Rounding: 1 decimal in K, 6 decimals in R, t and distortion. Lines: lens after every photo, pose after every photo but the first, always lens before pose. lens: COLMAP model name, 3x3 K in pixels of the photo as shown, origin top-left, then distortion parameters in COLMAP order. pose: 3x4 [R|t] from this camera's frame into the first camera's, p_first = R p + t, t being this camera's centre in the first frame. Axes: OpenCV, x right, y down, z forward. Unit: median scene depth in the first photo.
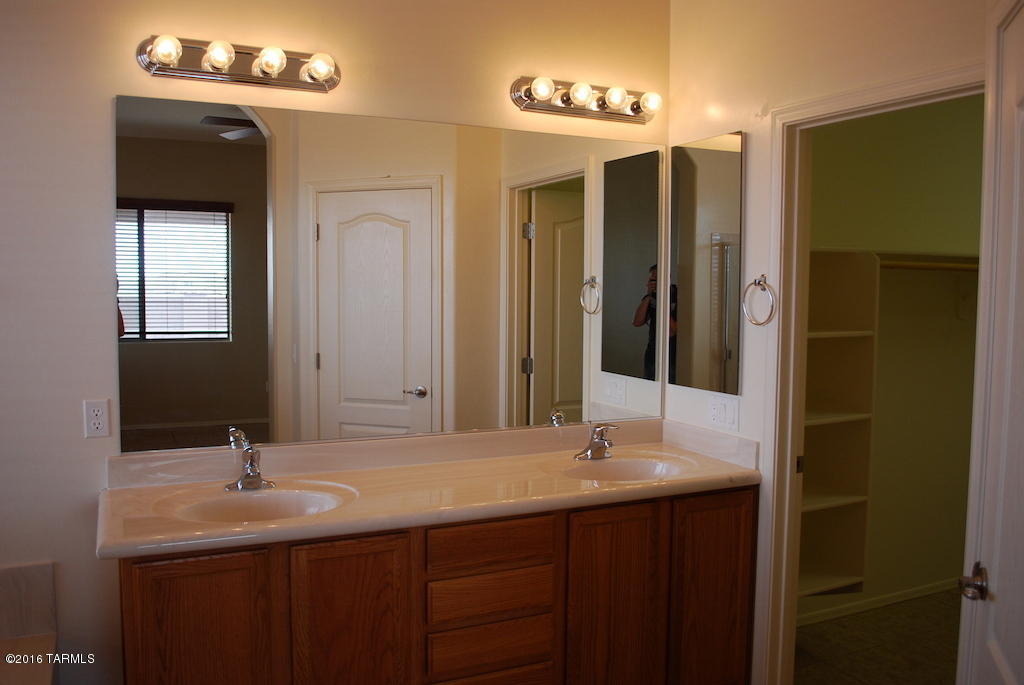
lens RADIAL K [[850.9, 0, 512.0], [0, 850.9, 342.5], [0, 0, 1]] dist [-0.082229, 0.001852]
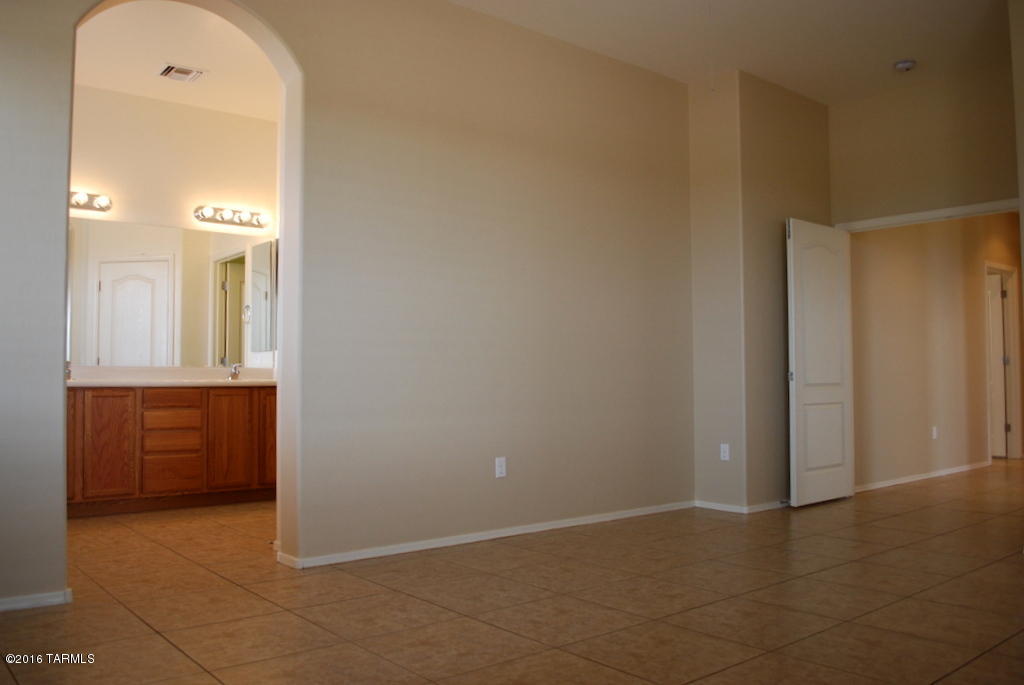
lens RADIAL K [[823.4, 0, 512.0], [0, 823.4, 342.5], [0, 0, 1]] dist [-0.078514, -0.003583]
pose [[0.969324, -0.001775, 0.245779, 0.283056], [0.028995, 0.993817, -0.107175, 0.291936], [-0.244069, 0.111013, 0.963383, -1.212844]]
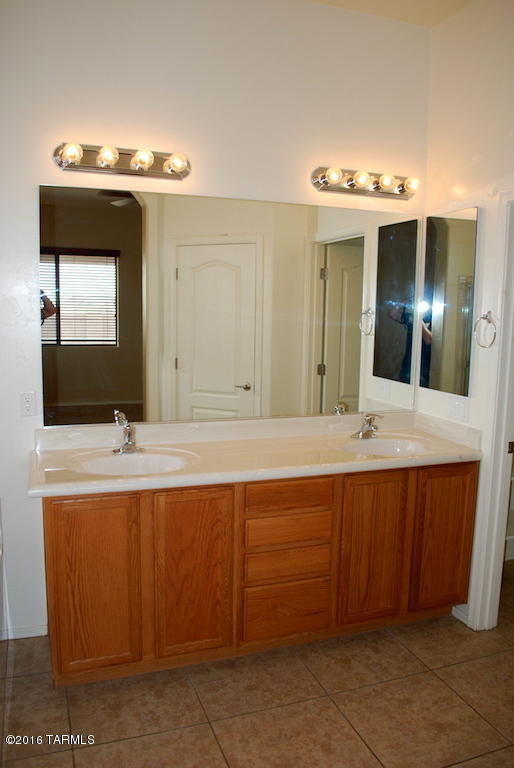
lens RADIAL K [[607.2, 0, 257.0], [0, 607.2, 384.0], [0, 0, 1]] dist [-0.077808, -0.001021]
pose [[0.995028, 0.022335, -0.097061, 0.013736], [-0.016245, 0.997876, 0.063087, -0.015803], [0.098264, -0.061197, 0.993277, -0.025814]]
